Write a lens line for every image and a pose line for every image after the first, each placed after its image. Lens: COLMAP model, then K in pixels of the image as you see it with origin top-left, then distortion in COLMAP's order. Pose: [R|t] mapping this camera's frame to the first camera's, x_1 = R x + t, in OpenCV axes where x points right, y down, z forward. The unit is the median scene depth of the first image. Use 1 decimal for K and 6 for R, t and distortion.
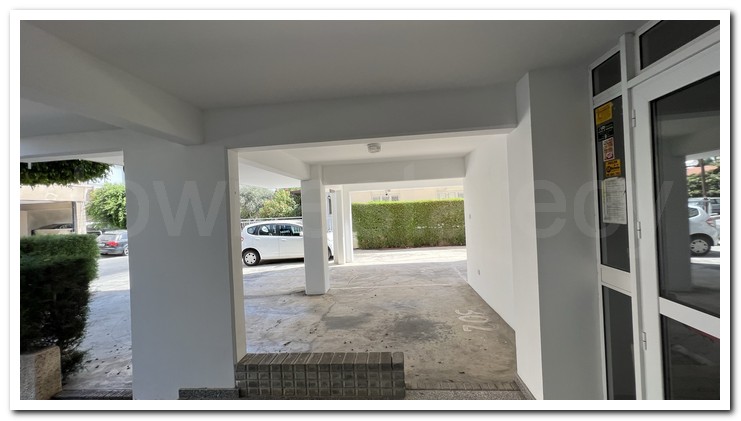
lens RADIAL K [[282.0, 0, 368.5], [0, 282.0, 209.9], [0, 0, 1]] dist [0.000485, 0.000068]
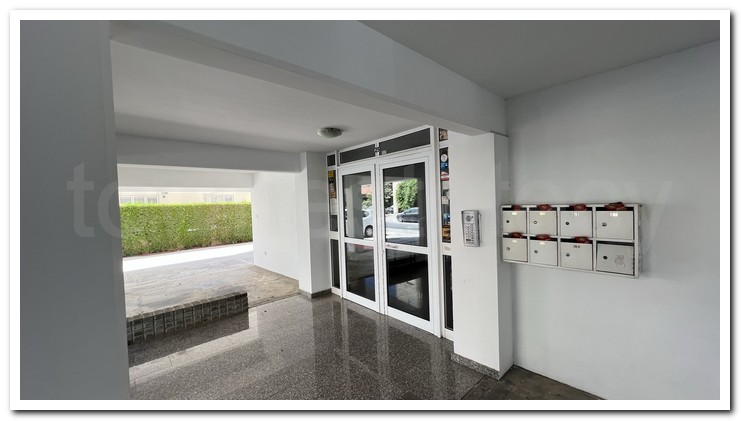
lens RADIAL K [[282.0, 0, 368.5], [0, 282.0, 209.9], [0, 0, 1]] dist [0.000485, 0.000068]
pose [[0.673287, 0.005972, 0.739357, -0.698676], [0.003912, 0.999925, -0.011639, 0.024344], [-0.739371, 0.010729, 0.673213, -0.823306]]
